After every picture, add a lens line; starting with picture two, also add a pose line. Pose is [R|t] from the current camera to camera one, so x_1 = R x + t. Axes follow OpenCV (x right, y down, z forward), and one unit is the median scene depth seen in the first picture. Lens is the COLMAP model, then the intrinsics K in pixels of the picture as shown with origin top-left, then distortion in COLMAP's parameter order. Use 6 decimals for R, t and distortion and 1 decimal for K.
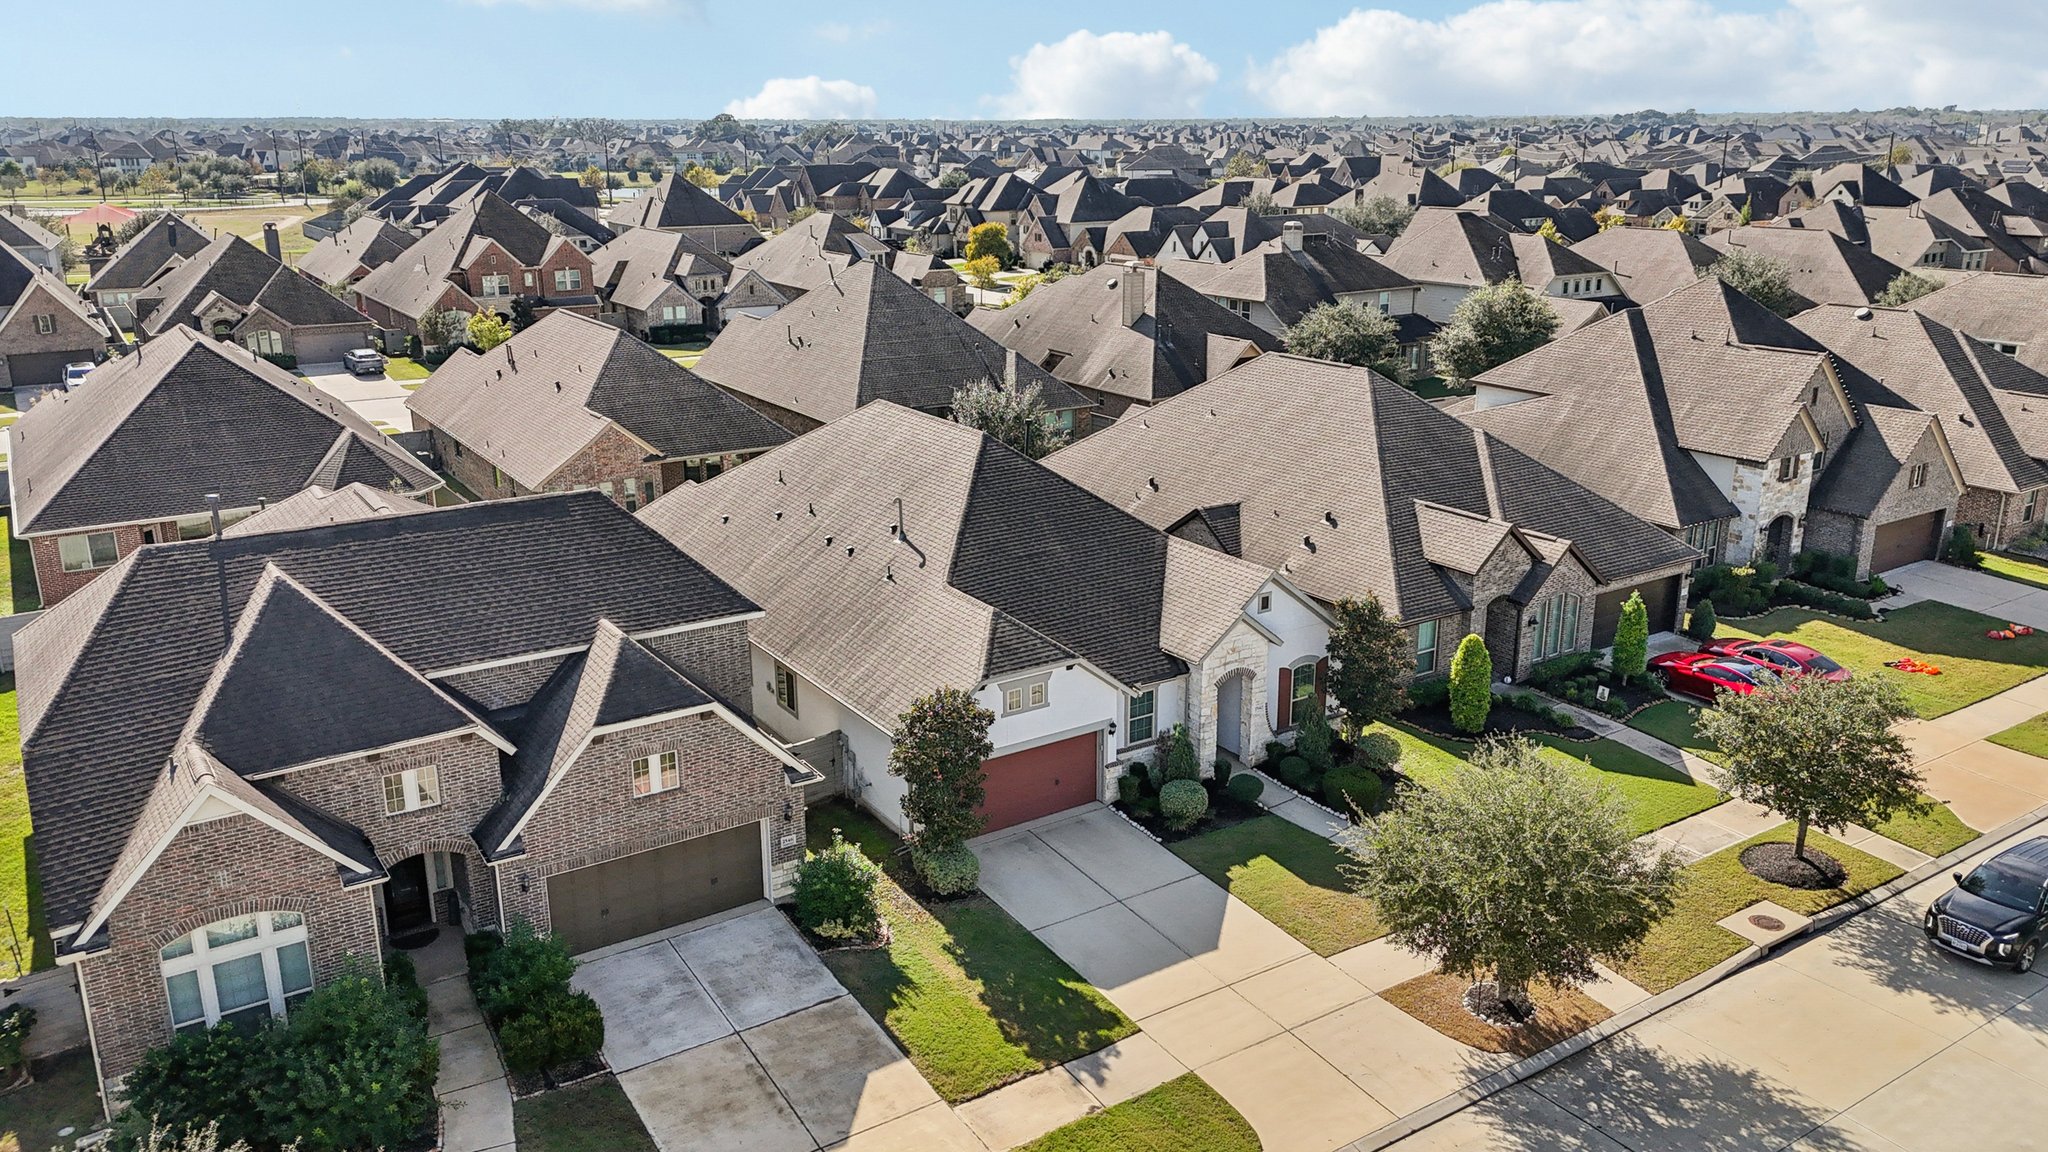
lens RADIAL K [[1498.5, 0, 1032.0], [0, 1498.5, 574.9], [0, 0, 1]] dist [0.095018, -0.106681]
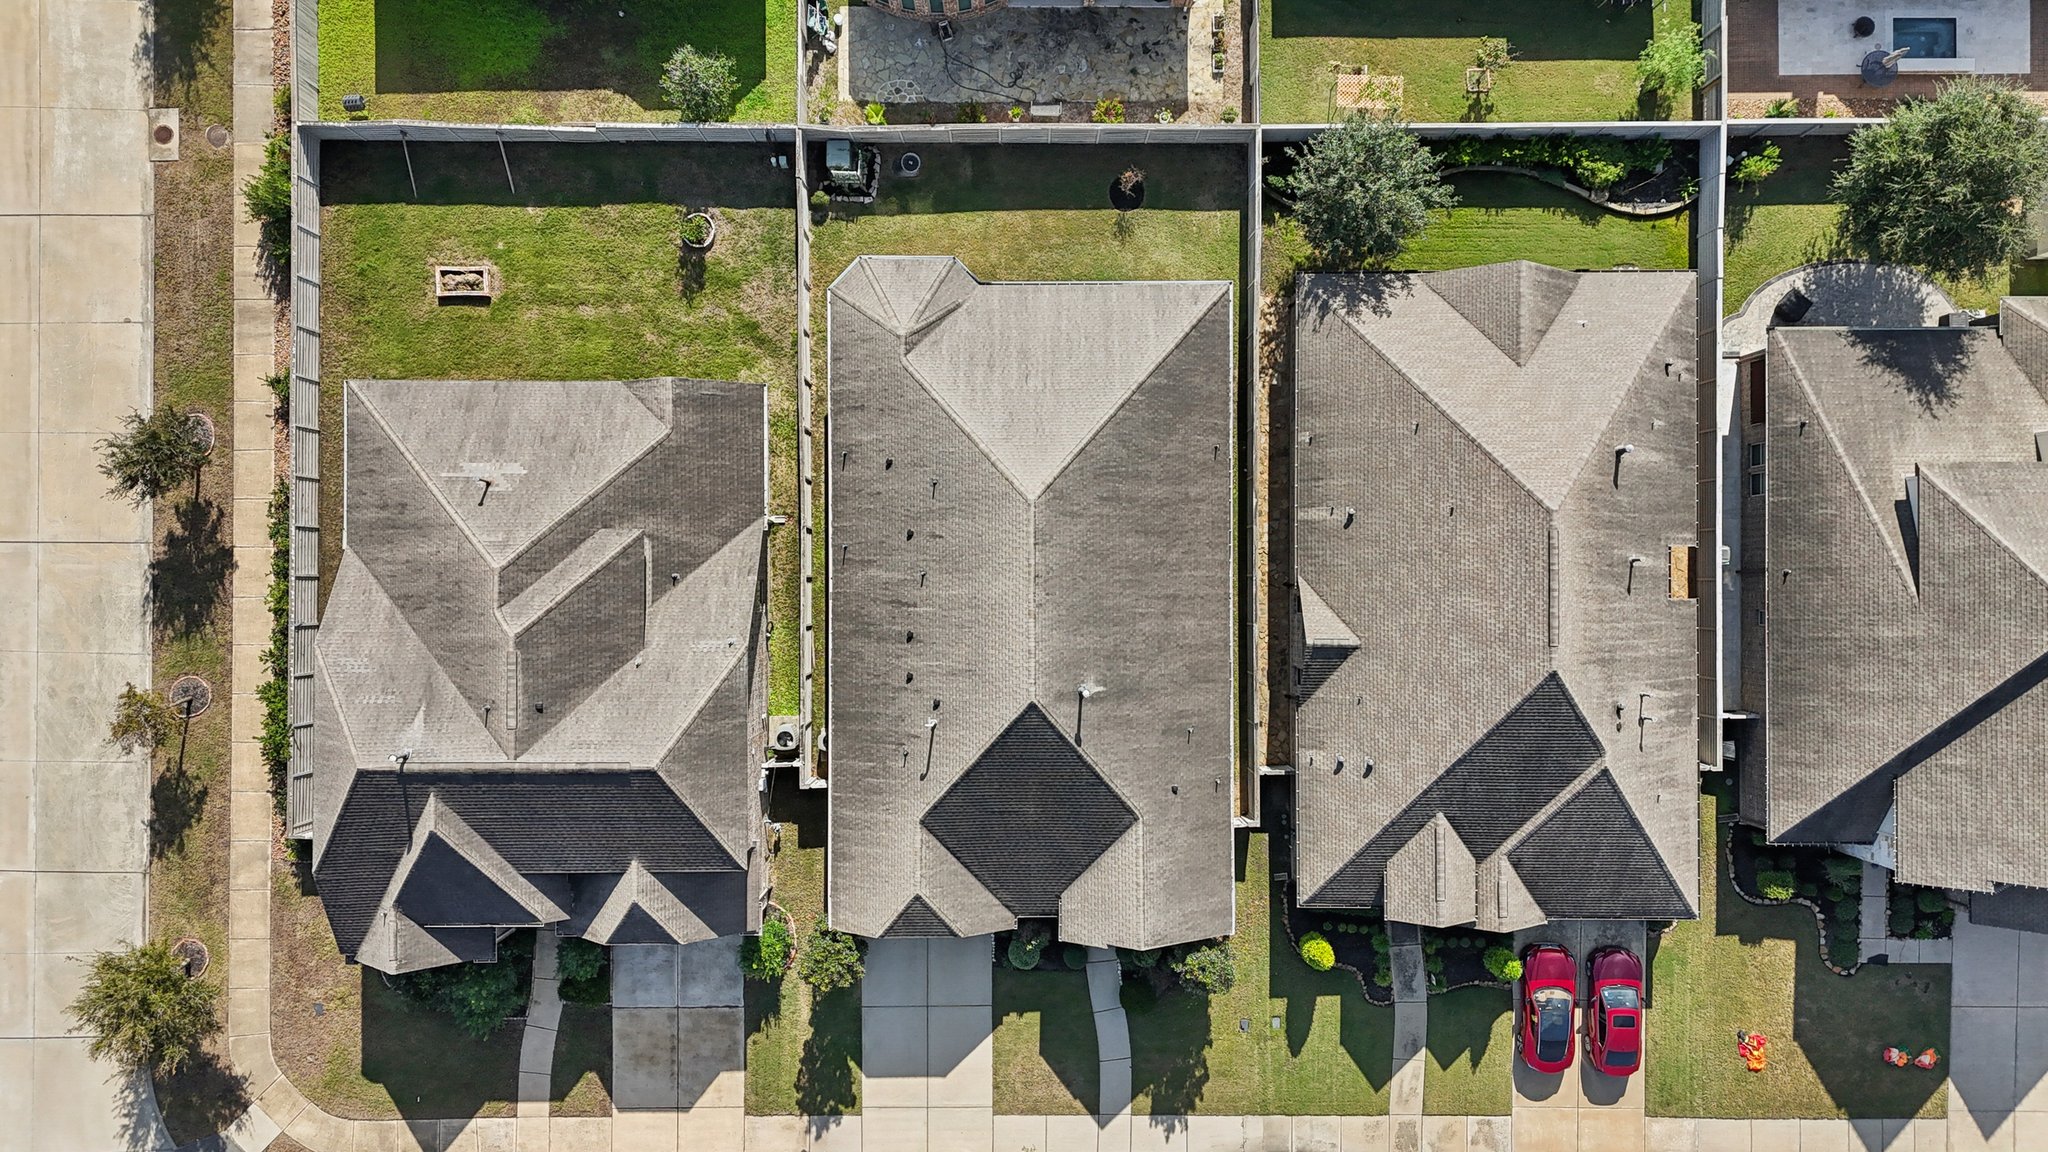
lens RADIAL K [[1504.5, 0, 1024.0], [0, 1504.5, 576.0], [0, 0, 1]] dist [0.082668, -0.080504]
pose [[0.836382, 0.548131, 0.004169, -0.110139], [-0.163104, 0.241602, 0.956570, -1.401403], [0.523318, -0.800738, 0.291474, 0.896895]]
